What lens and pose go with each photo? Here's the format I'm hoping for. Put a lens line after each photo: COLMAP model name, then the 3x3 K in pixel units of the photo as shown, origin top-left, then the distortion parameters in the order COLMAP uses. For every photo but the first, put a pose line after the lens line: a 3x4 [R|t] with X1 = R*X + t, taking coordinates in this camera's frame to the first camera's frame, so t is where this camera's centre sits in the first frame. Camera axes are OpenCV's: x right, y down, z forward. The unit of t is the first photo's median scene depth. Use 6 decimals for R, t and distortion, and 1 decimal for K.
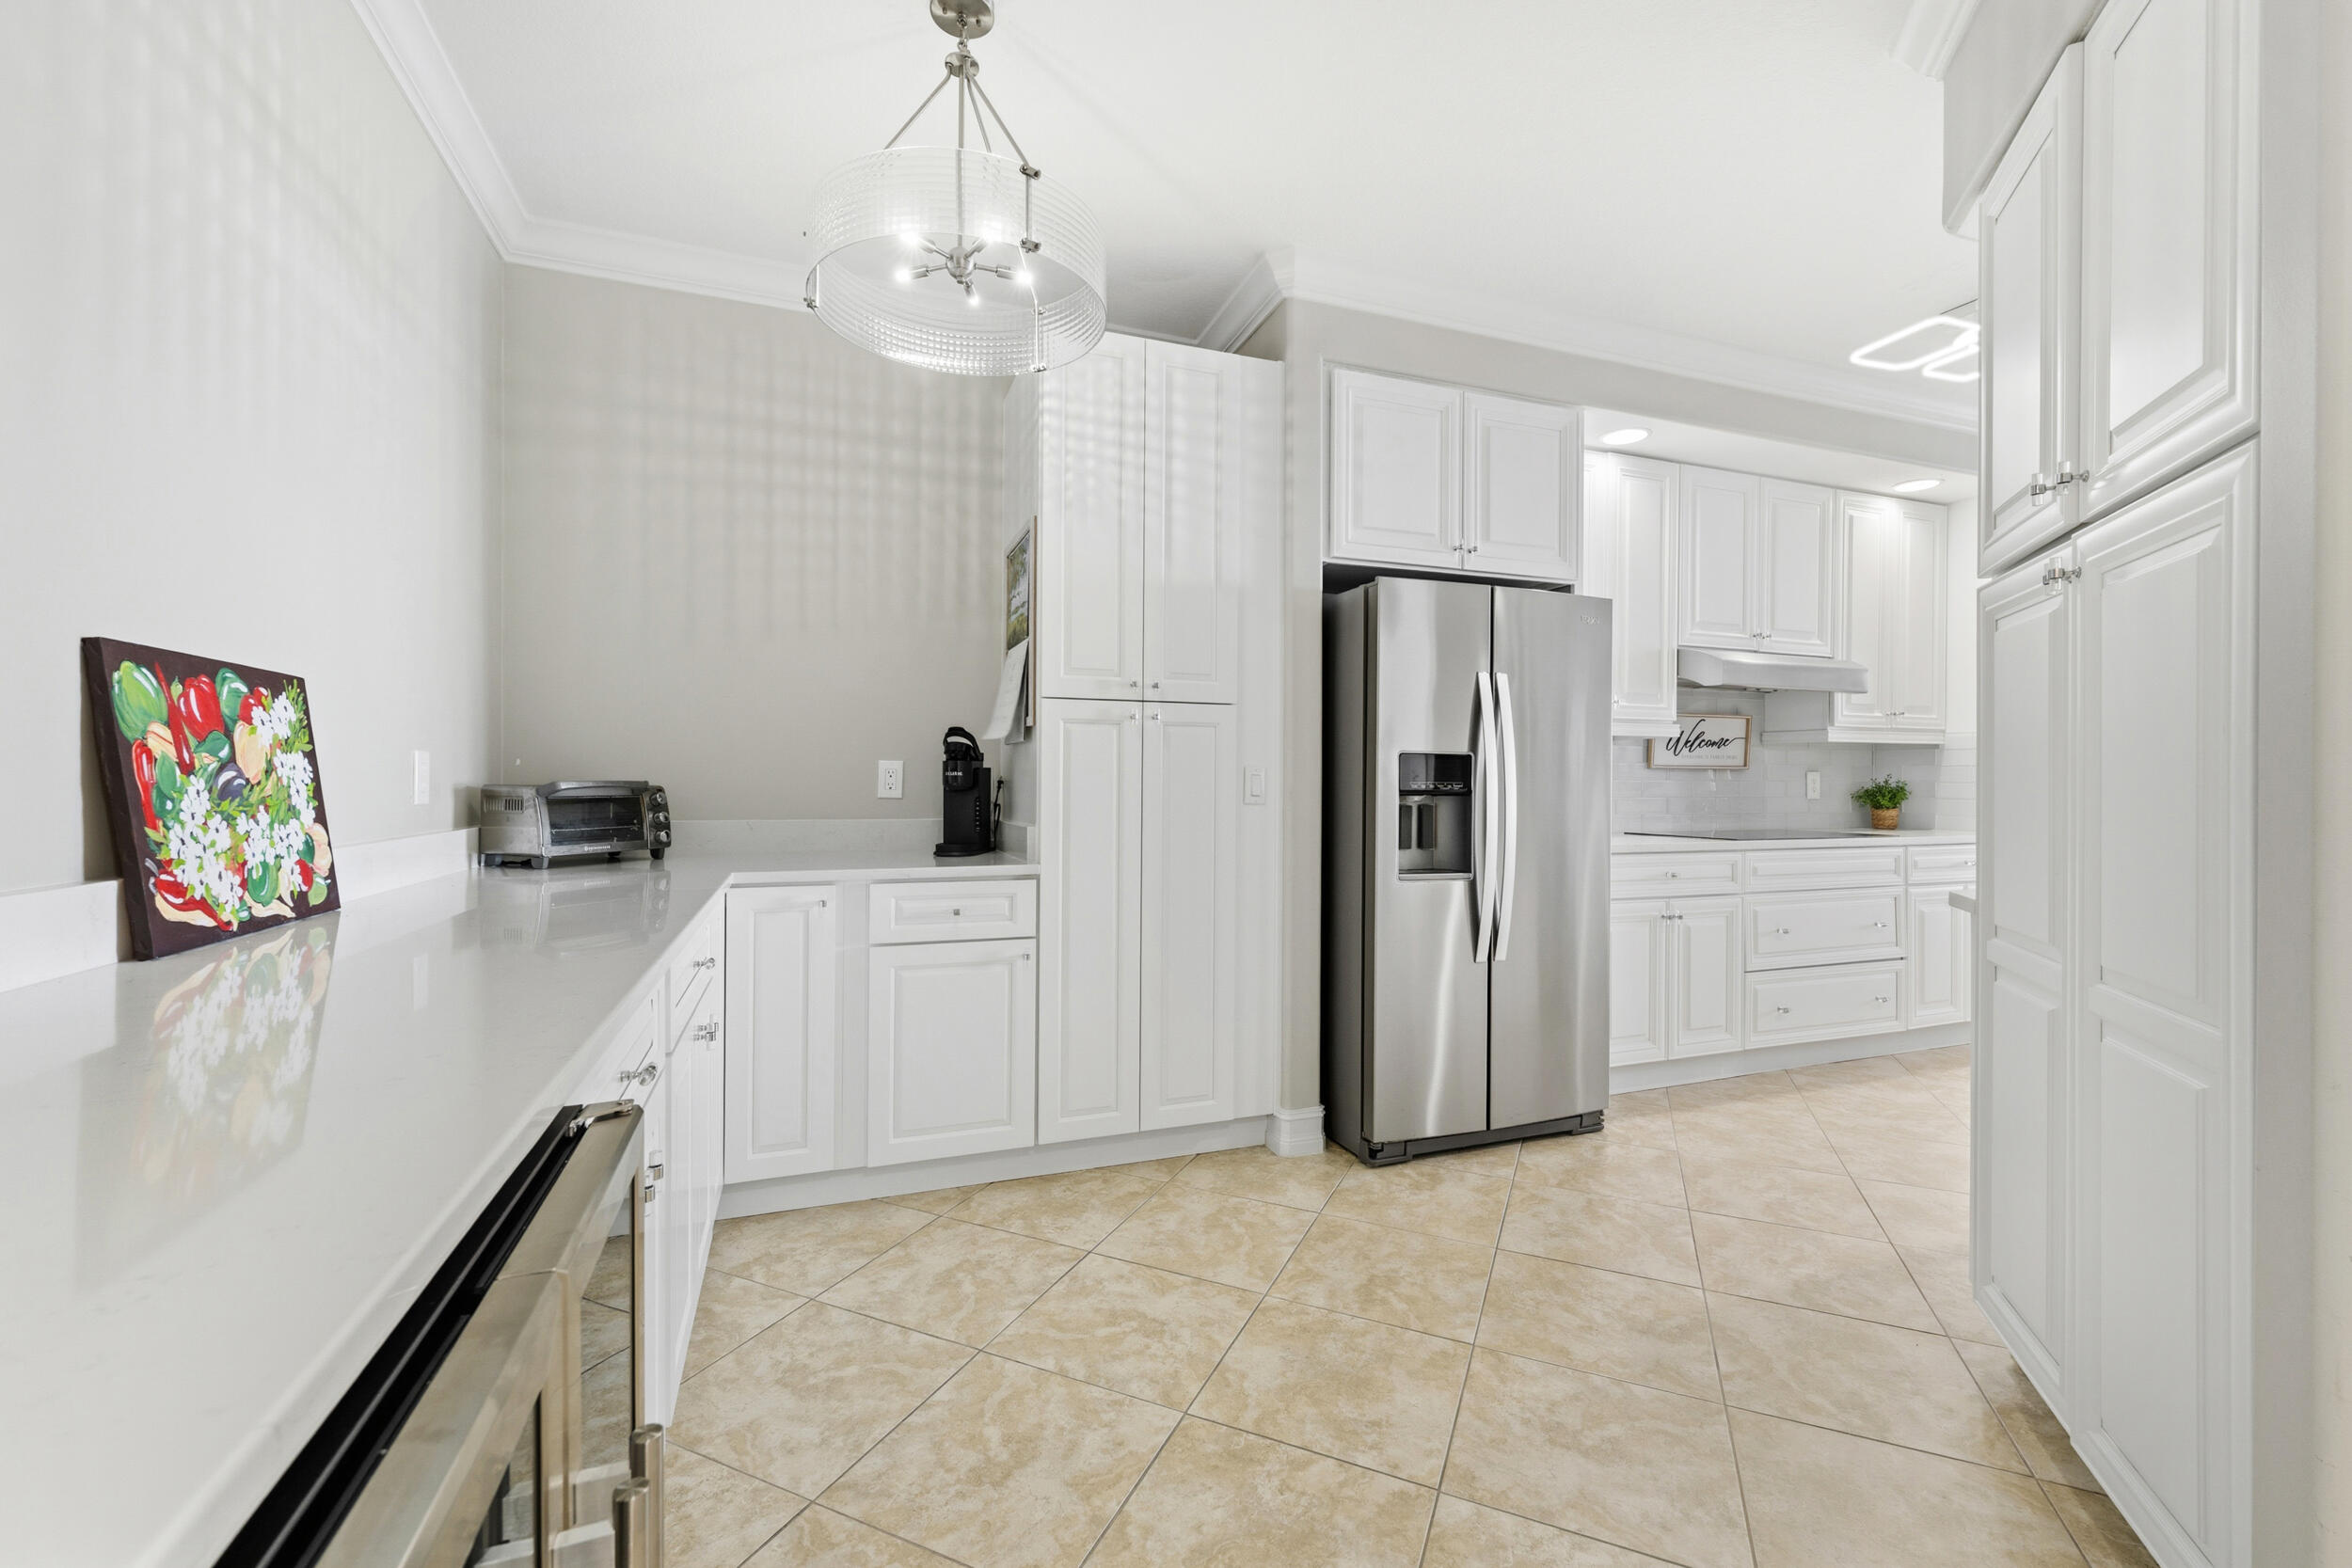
lens RADIAL K [[957.1, 0, 1180.7], [0, 957.1, 785.8], [0, 0, 1]] dist [-0.001089, 0.000195]
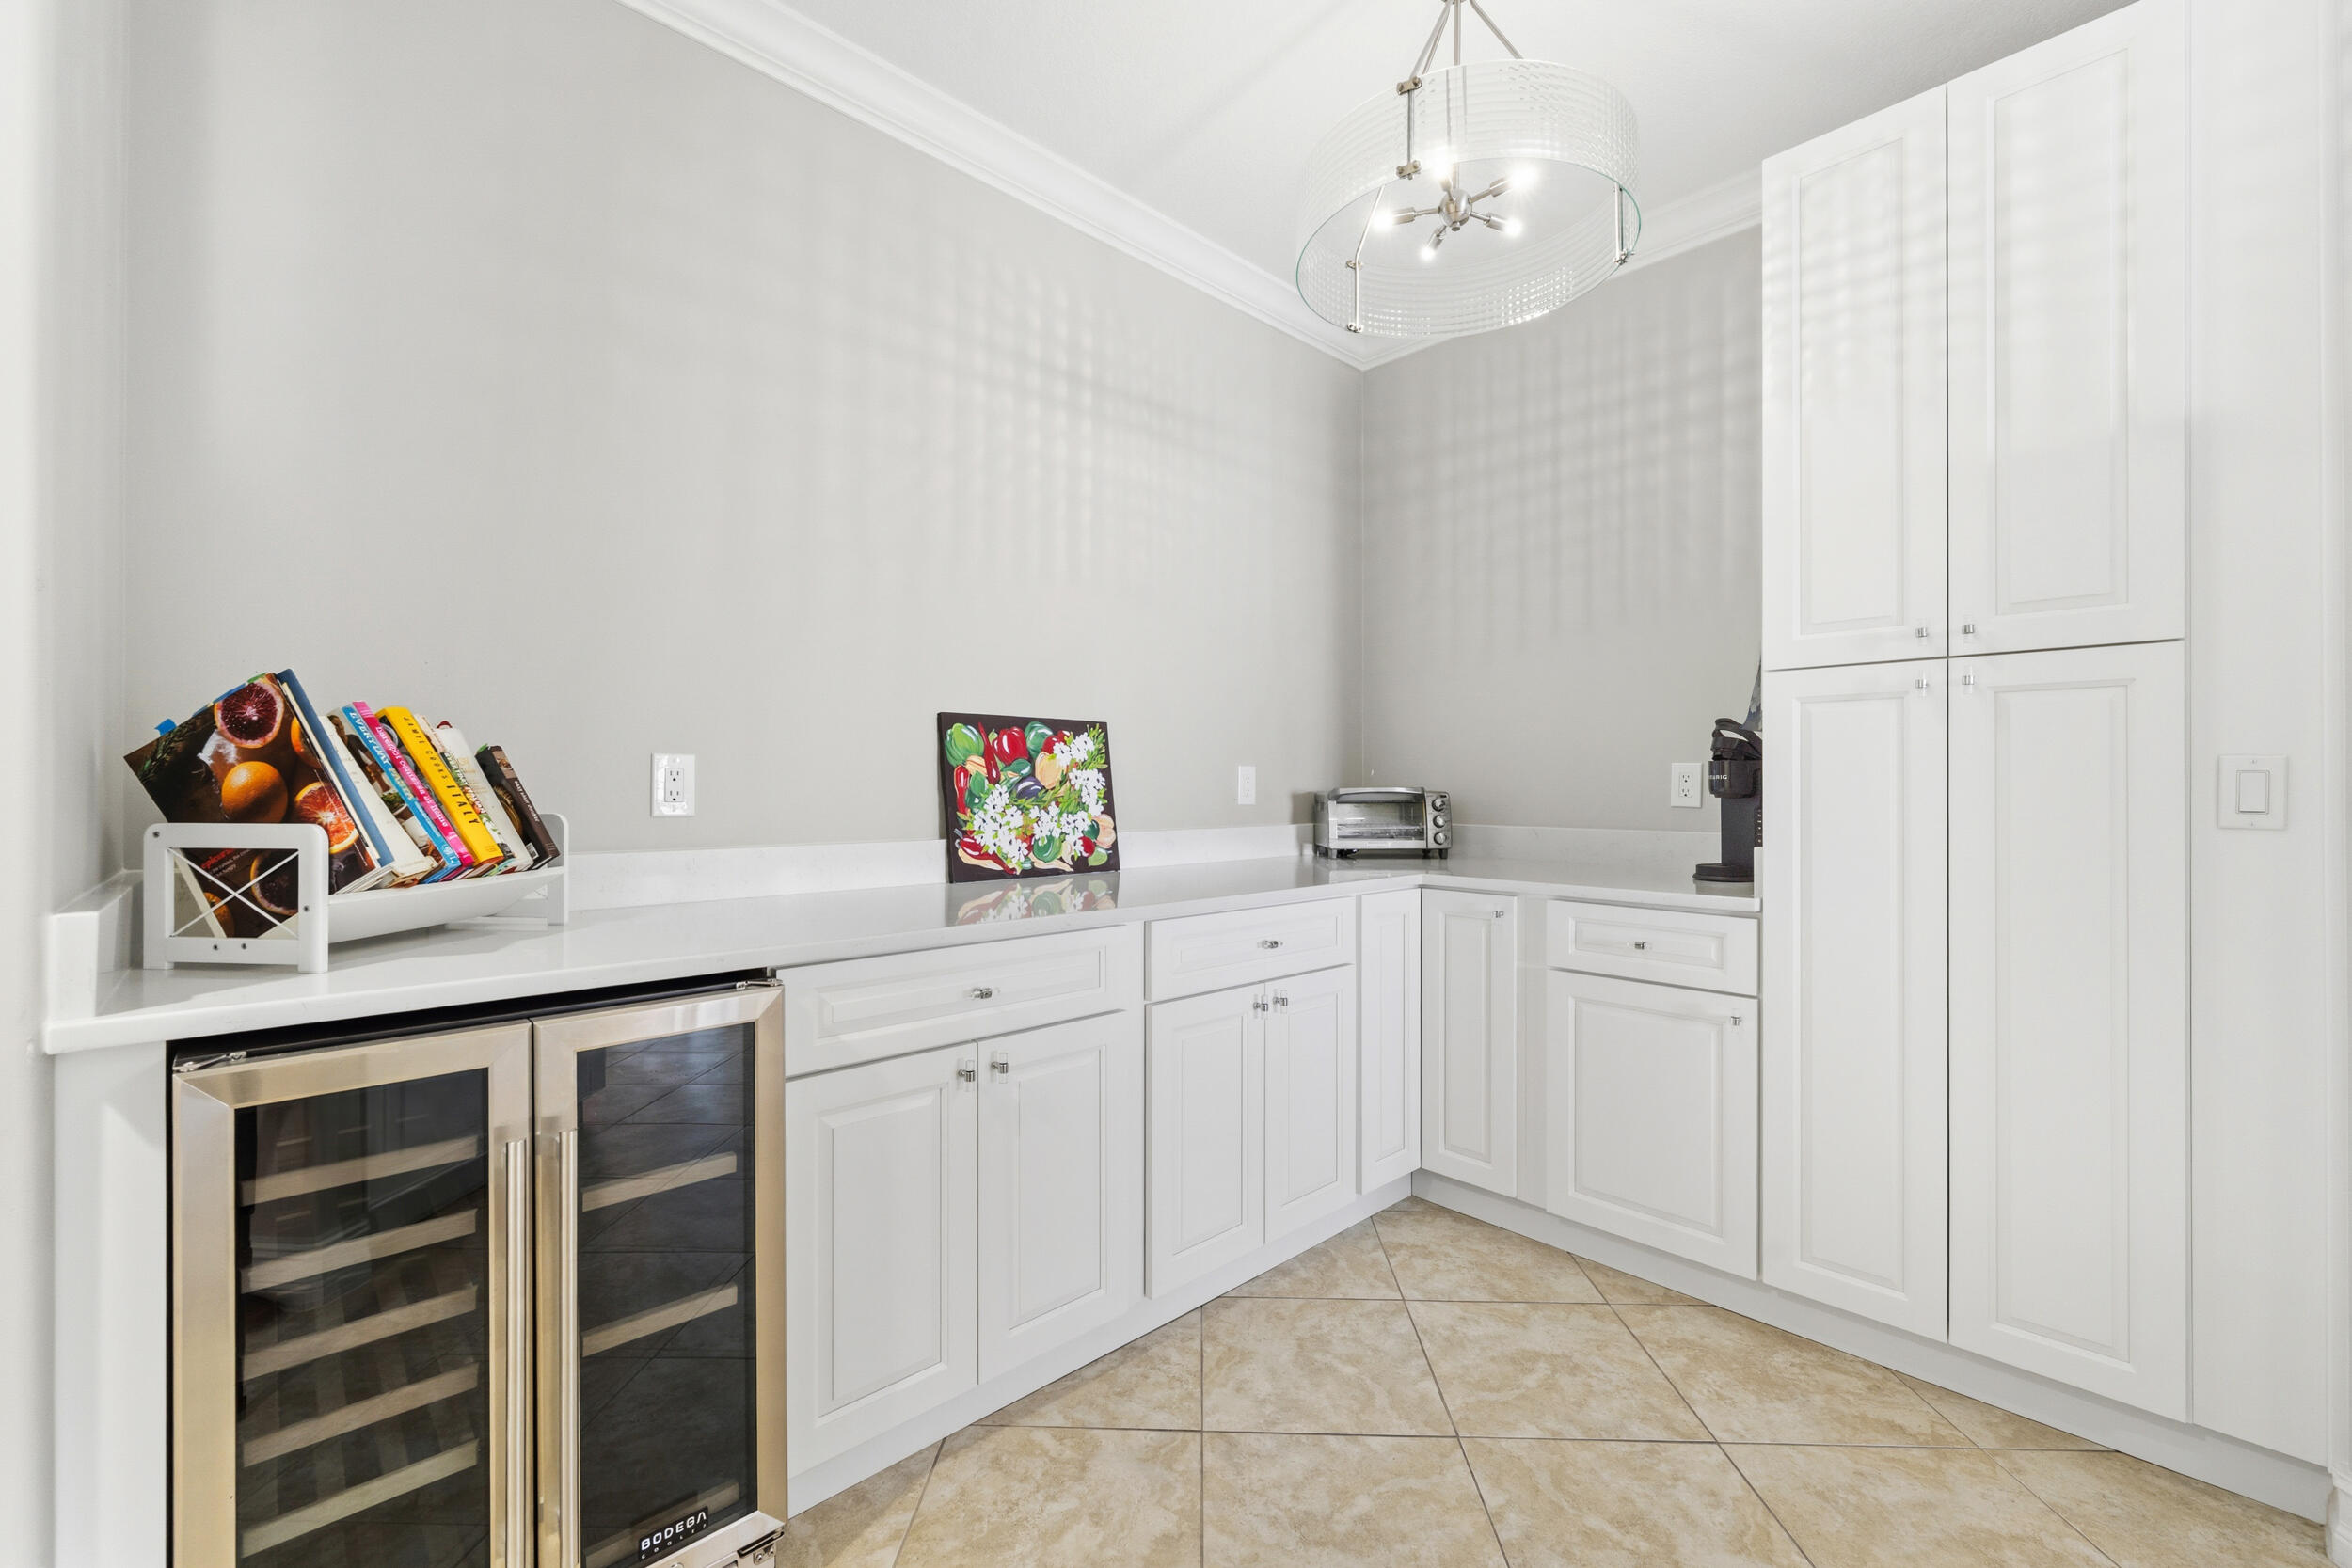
lens RADIAL K [[967.2, 0, 1176.0], [0, 967.2, 784.0], [0, 0, 1]] dist [-0.000237, 0.000067]
pose [[0.384090, -0.007291, -0.923267, 0.642030], [-0.003005, 0.999954, -0.009147, 0.003770], [0.923291, 0.006287, 0.384050, 0.526749]]
